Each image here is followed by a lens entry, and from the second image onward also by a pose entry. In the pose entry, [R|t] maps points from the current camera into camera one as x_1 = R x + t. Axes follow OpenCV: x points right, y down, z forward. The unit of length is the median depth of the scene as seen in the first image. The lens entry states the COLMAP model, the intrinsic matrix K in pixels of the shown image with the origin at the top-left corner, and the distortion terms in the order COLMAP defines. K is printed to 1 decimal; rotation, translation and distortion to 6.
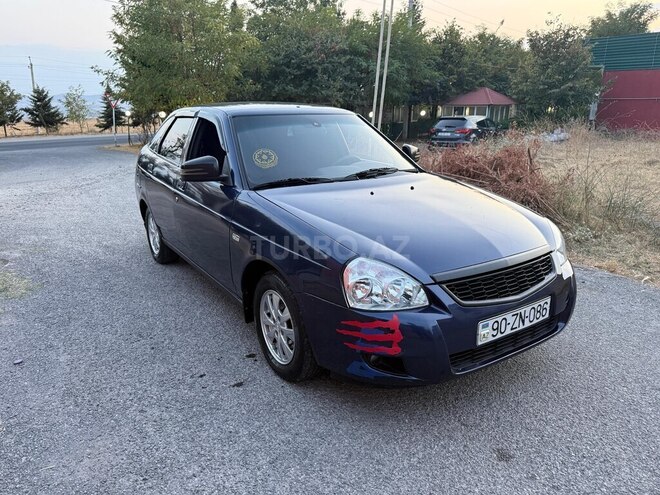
lens RADIAL K [[465.5, 0, 330.0], [0, 465.5, 247.5], [0, 0, 1]] dist [0.013330, -0.018185]
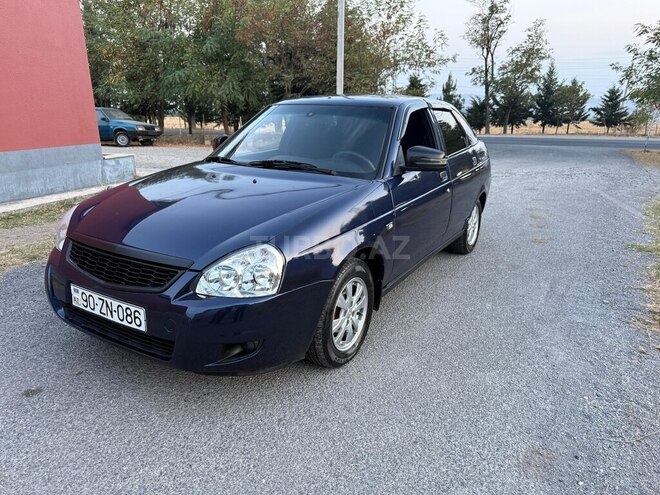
lens RADIAL K [[460.3, 0, 326.7], [0, 460.3, 249.0], [0, 0, 1]] dist [0.007311, -0.004762]
pose [[0.438517, 0.276777, -0.855042, 0.147921], [-0.272345, 0.947586, 0.167058, -0.026406], [0.856464, 0.159608, 0.490911, 0.094945]]
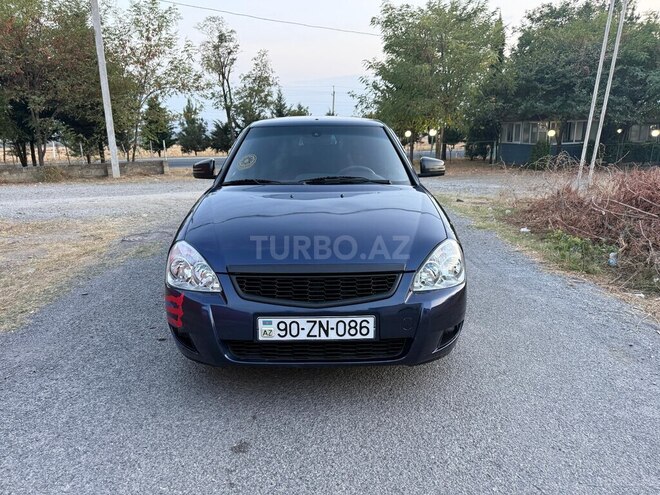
lens RADIAL K [[465.5, 0, 330.0], [0, 465.5, 247.5], [0, 0, 1]] dist [0.013330, -0.018185]
pose [[0.846539, 0.127706, -0.516782, 0.095029], [-0.148254, 0.988948, 0.001533, -0.001700], [0.511266, 0.075317, 0.856116, 0.018311]]
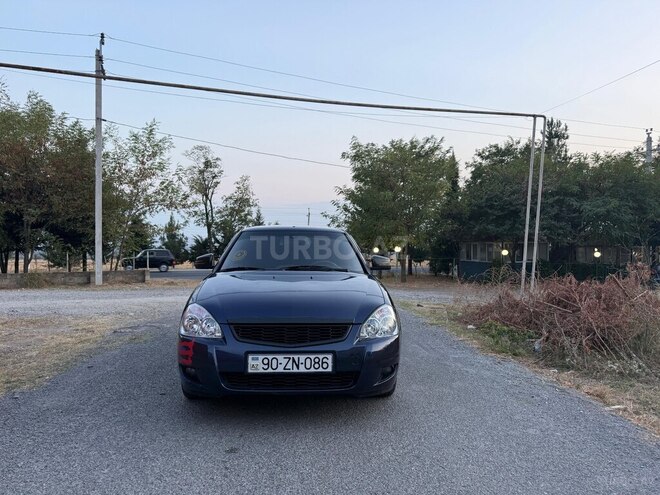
lens RADIAL K [[456.7, 0, 330.0], [0, 456.7, 247.5], [0, 0, 1]] dist [0.042789, -0.045092]
pose [[0.874504, 0.013279, -0.484836, 0.119994], [-0.153218, 0.956000, -0.250176, 0.015728], [0.460181, 0.293066, 0.838061, -0.016659]]
